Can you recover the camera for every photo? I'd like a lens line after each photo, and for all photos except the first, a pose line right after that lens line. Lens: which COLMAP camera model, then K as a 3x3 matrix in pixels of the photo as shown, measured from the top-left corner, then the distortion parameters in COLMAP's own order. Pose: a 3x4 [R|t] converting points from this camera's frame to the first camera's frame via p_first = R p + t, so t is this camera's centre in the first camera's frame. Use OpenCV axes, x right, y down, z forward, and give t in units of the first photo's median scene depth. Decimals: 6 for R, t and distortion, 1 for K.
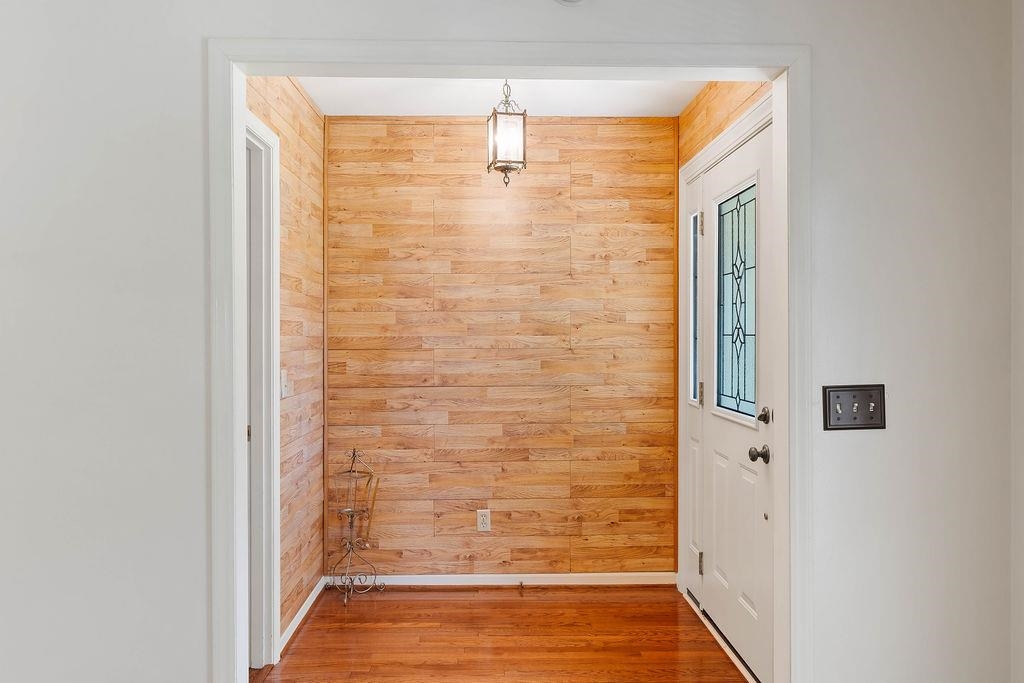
lens RADIAL K [[807.6, 0, 512.0], [0, 807.6, 338.6], [0, 0, 1]] dist [-0.002549, -0.000075]
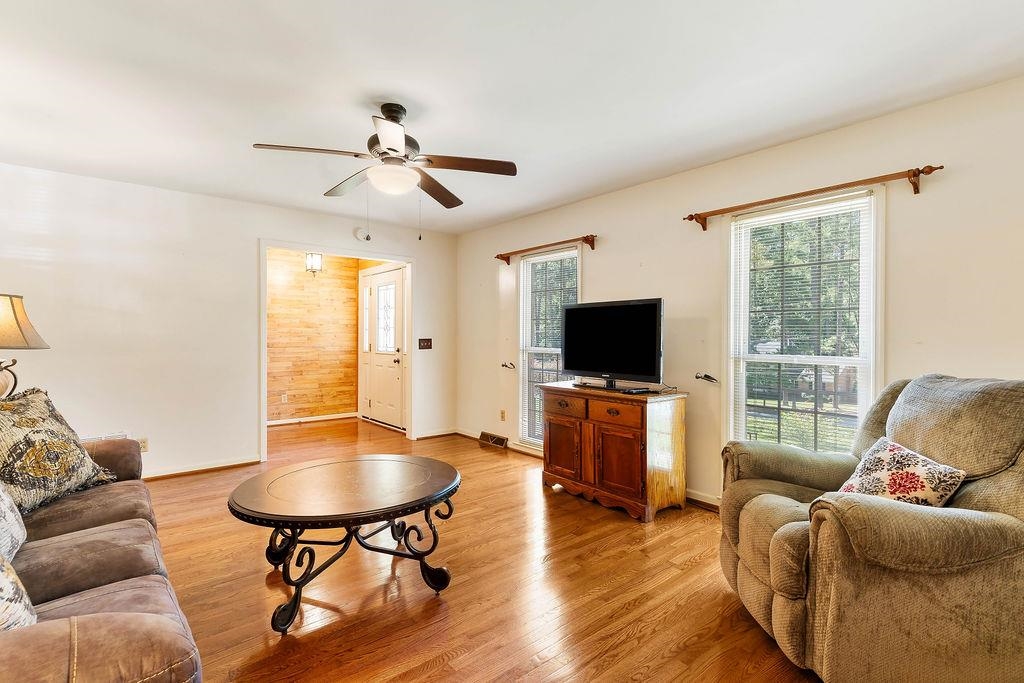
lens RADIAL K [[484.5, 0, 514.1], [0, 484.5, 339.4], [0, 0, 1]] dist [0.002313, 0.000204]
pose [[0.786513, -0.000411, 0.617573, -0.417125], [-0.000019, 1.000000, 0.000690, 0.032695], [-0.617573, -0.000555, 0.786513, -0.686425]]
